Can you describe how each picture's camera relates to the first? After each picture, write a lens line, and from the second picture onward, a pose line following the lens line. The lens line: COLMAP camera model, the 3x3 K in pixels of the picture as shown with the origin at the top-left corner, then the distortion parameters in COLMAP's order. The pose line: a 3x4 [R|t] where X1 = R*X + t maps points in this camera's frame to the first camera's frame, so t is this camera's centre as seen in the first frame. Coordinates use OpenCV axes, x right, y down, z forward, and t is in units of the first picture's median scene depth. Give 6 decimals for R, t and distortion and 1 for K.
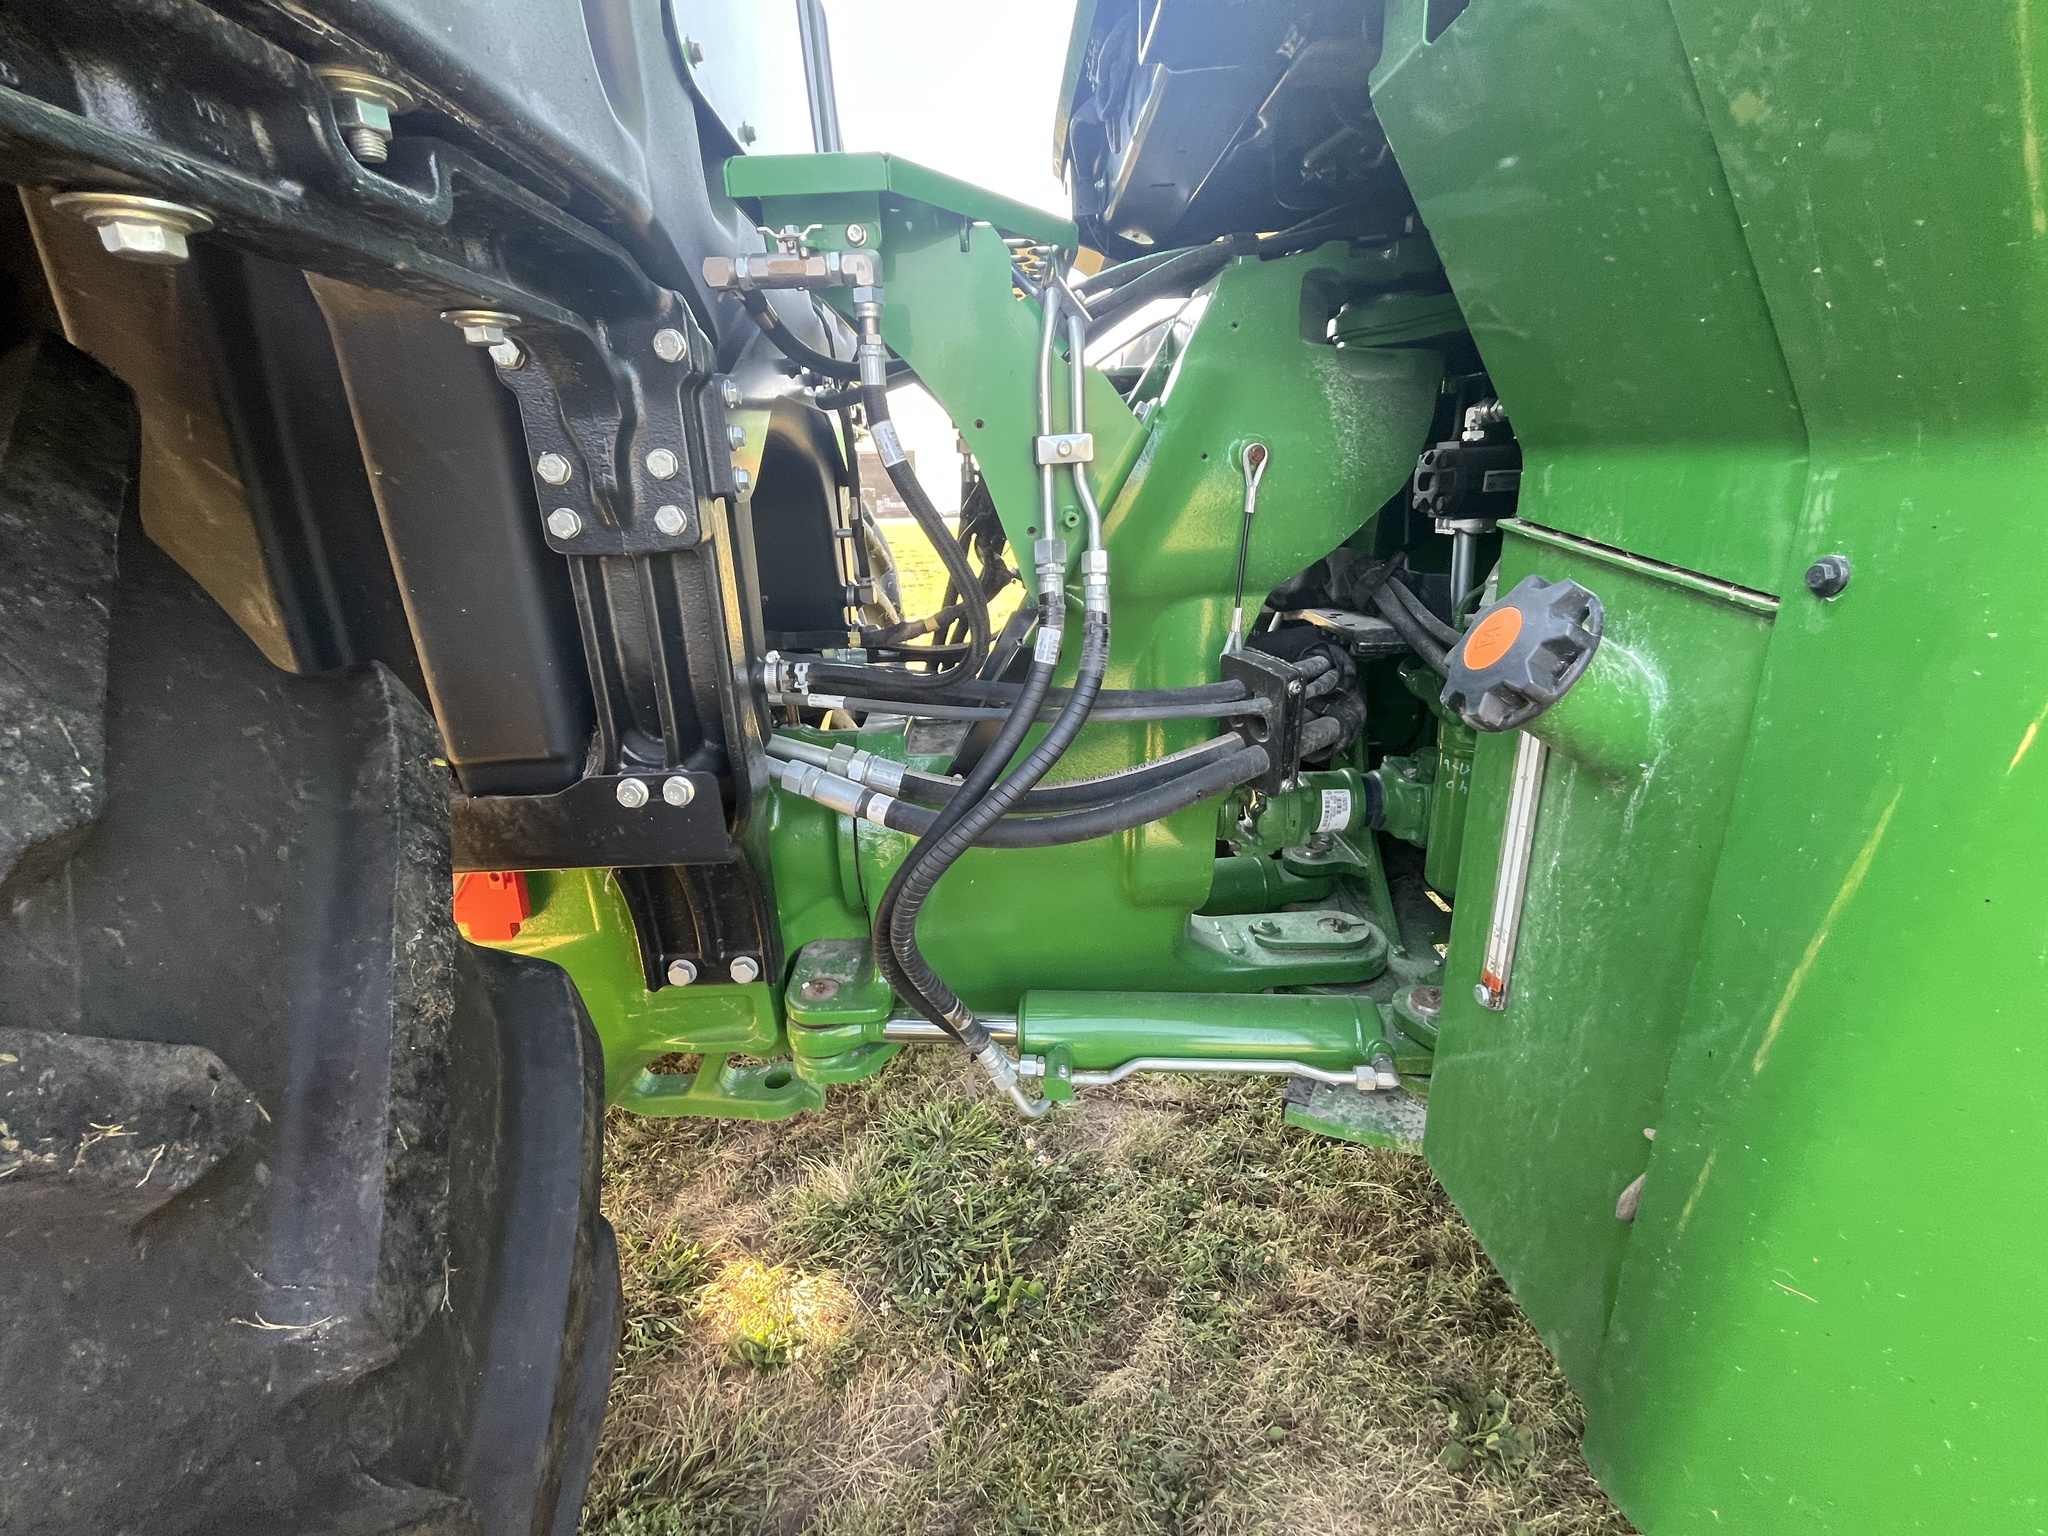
lens RADIAL K [[838.1, 0, 1011.8], [0, 838.1, 764.7], [0, 0, 1]] dist [-0.001588, -0.000062]
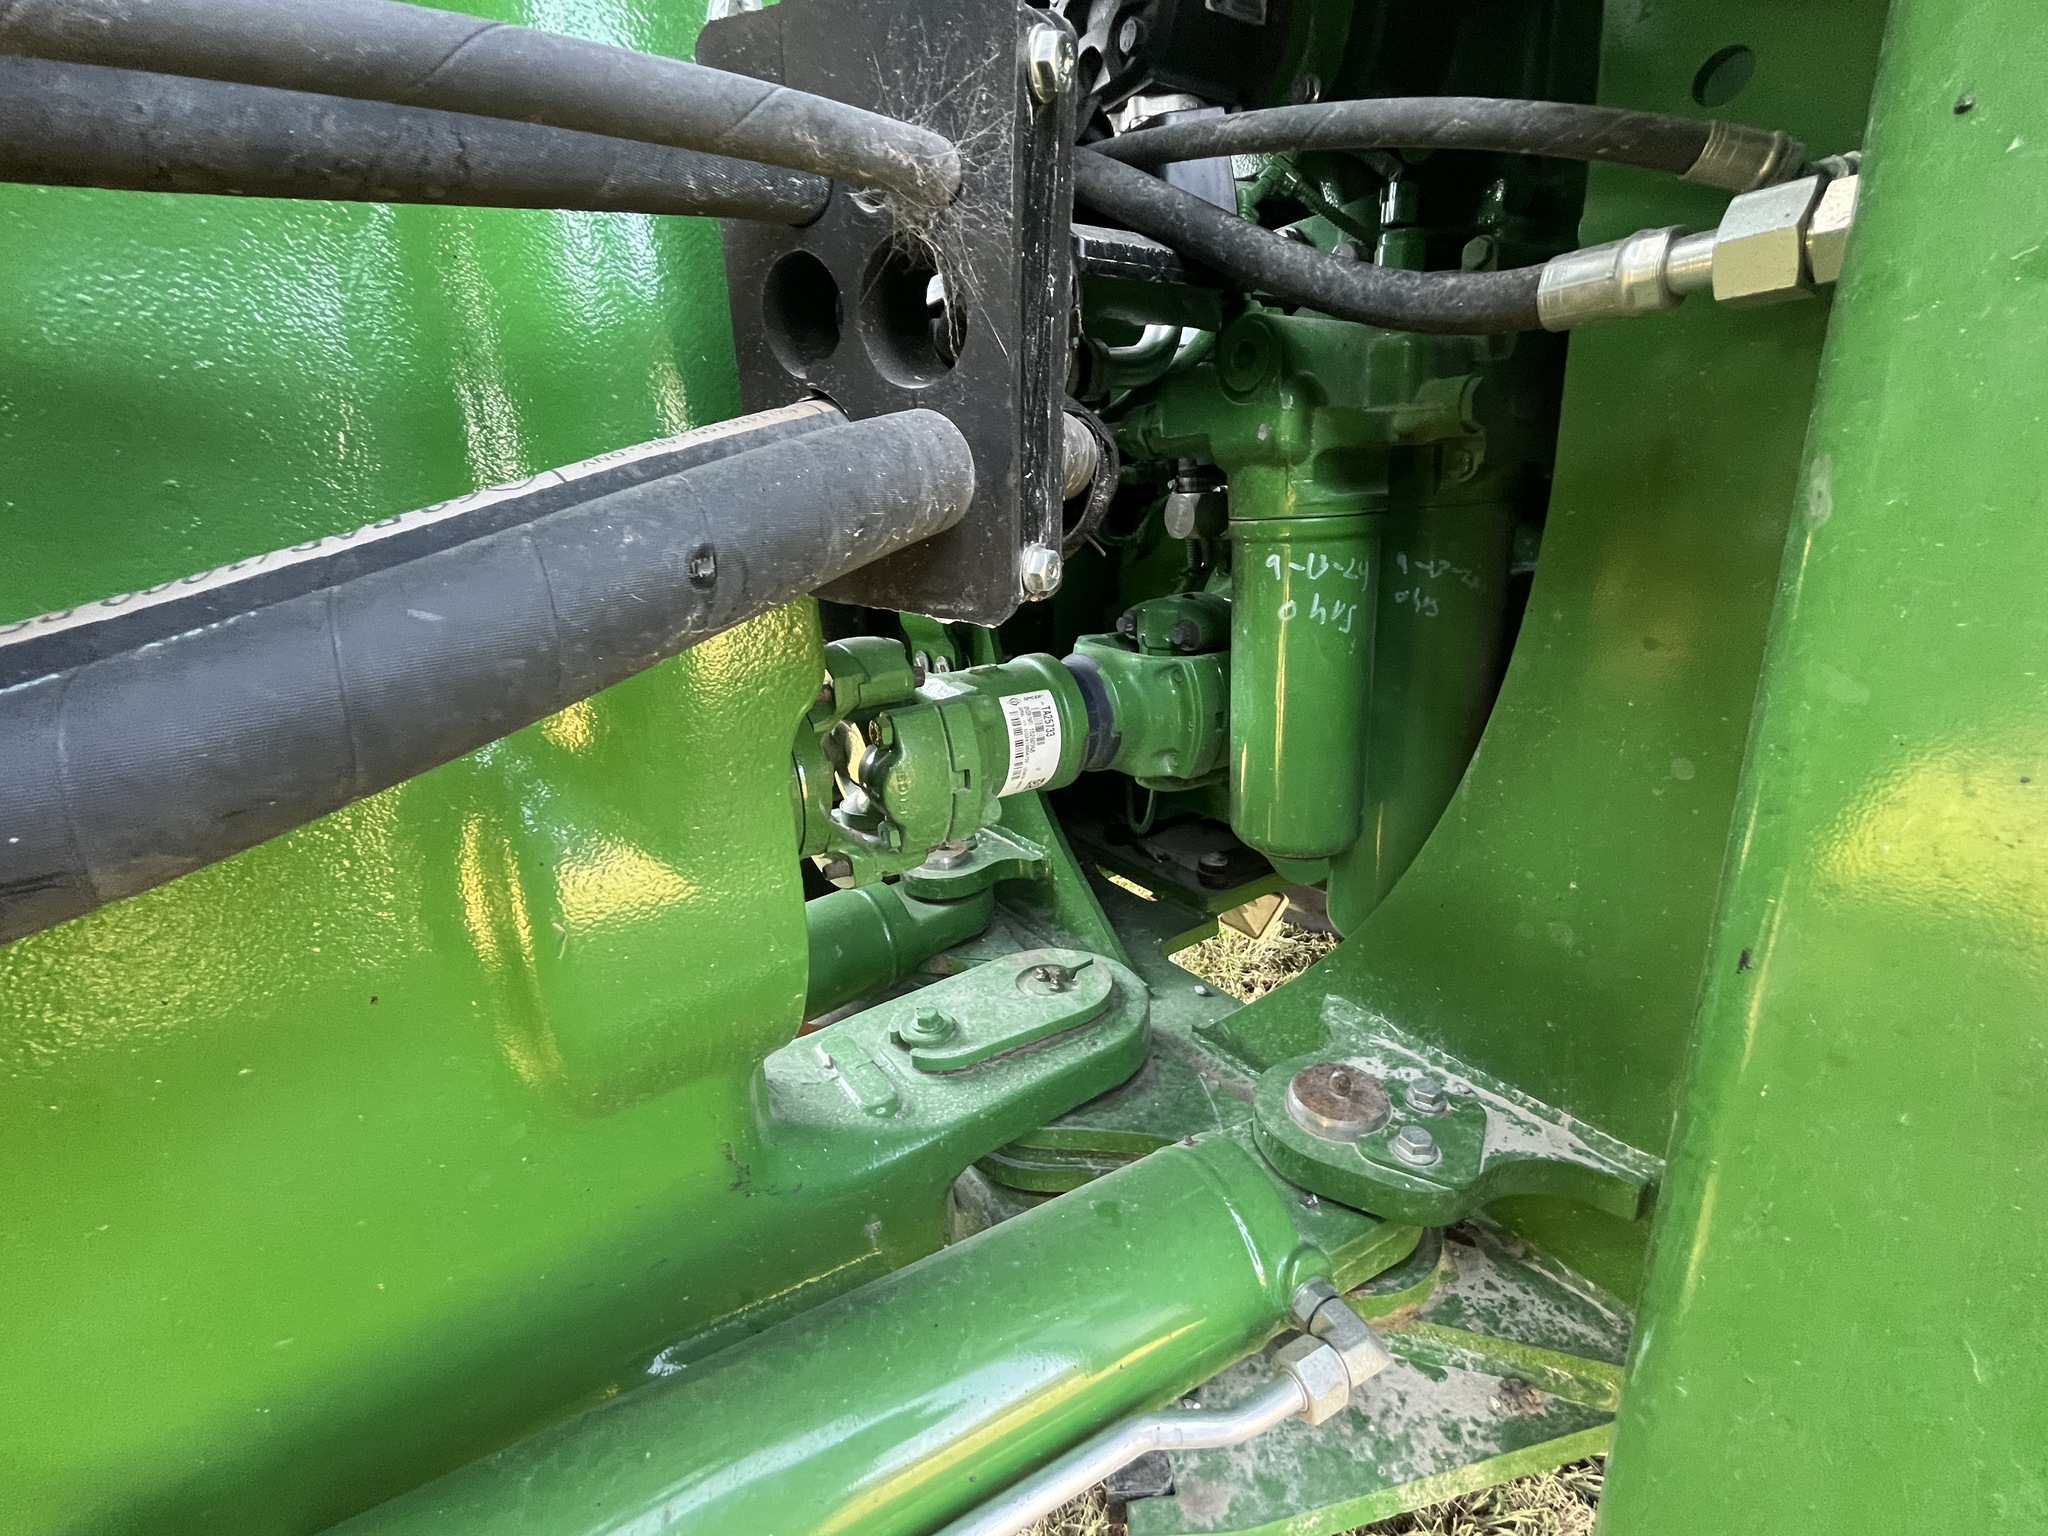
lens RADIAL K [[838.1, 0, 1011.8], [0, 838.1, 764.7], [0, 0, 1]] dist [-0.001588, -0.000062]
pose [[0.838842, -0.163152, 0.519350, 0.127889], [0.194471, 0.980890, -0.005961, 0.064389], [-0.508453, 0.105999, 0.854541, 0.576194]]
